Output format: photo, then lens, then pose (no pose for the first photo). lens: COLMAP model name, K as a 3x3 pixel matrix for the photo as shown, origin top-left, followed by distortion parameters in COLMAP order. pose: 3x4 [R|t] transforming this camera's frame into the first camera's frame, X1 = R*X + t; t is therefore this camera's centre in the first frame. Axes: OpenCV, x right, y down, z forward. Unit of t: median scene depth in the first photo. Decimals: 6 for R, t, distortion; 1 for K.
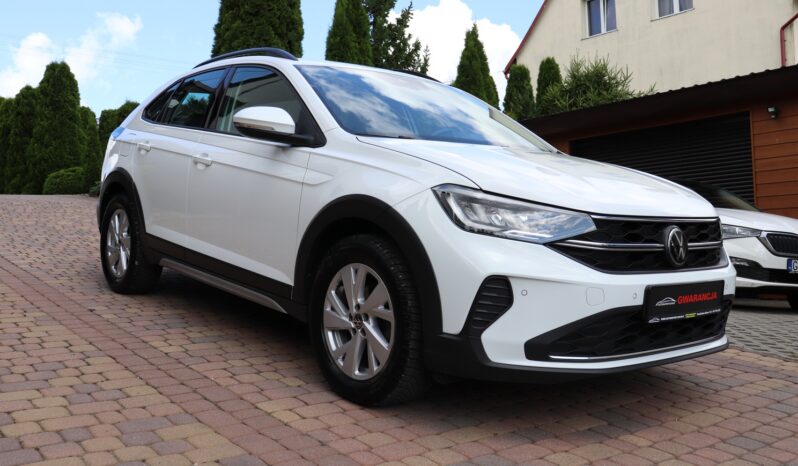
lens RADIAL K [[776.4, 0, 403.9], [0, 776.4, 232.9], [0, 0, 1]] dist [-0.068689, 0.000000]
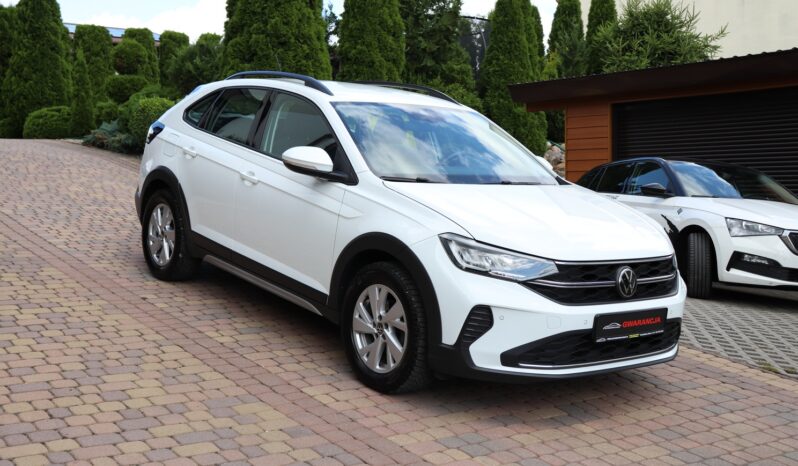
lens RADIAL K [[1016.6, 0, 394.6], [0, 1016.6, 232.0], [0, 0, 1]] dist [0.012578, 0.000000]
pose [[0.998827, 0.033670, -0.034803, 0.018773], [-0.030800, 0.996322, 0.079962, -0.176850], [0.037367, -0.078796, 0.996190, -0.659472]]
